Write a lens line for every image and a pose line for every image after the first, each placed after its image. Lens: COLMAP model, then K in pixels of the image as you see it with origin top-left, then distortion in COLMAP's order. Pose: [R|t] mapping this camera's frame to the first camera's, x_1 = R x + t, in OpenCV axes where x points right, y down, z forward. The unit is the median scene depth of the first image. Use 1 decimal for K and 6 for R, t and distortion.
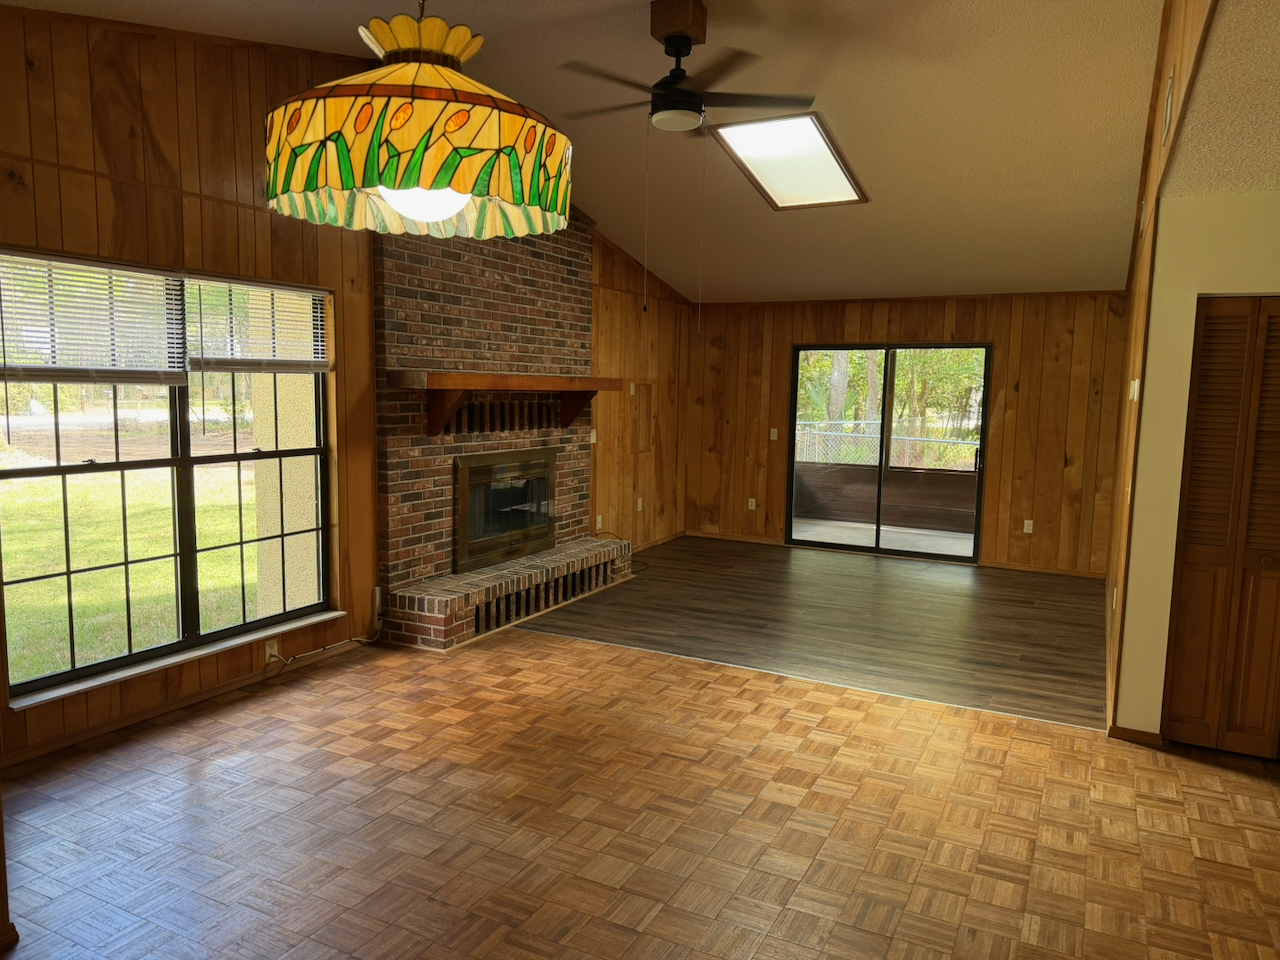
lens RADIAL K [[892.6, 0, 632.7], [0, 892.6, 490.4], [0, 0, 1]] dist [0.064739, -0.017453]
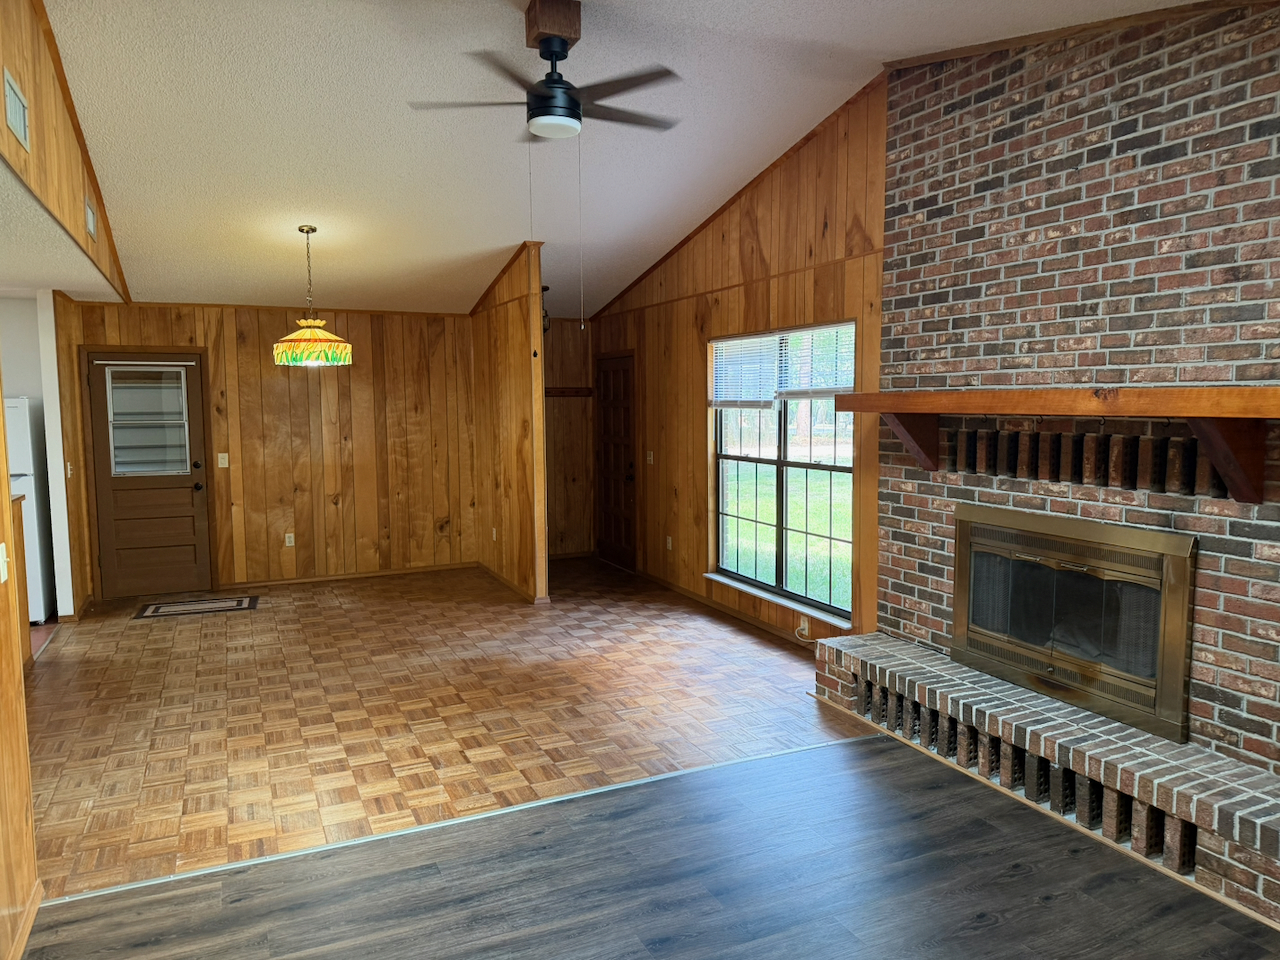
lens RADIAL K [[892.6, 0, 630.2], [0, 892.6, 471.4], [0, 0, 1]] dist [0.064739, -0.017453]
pose [[-0.618651, 0.052514, -0.783909, 0.567710], [-0.093658, 0.985720, 0.139947, -0.145429], [0.780063, 0.159998, -0.604898, 1.258453]]
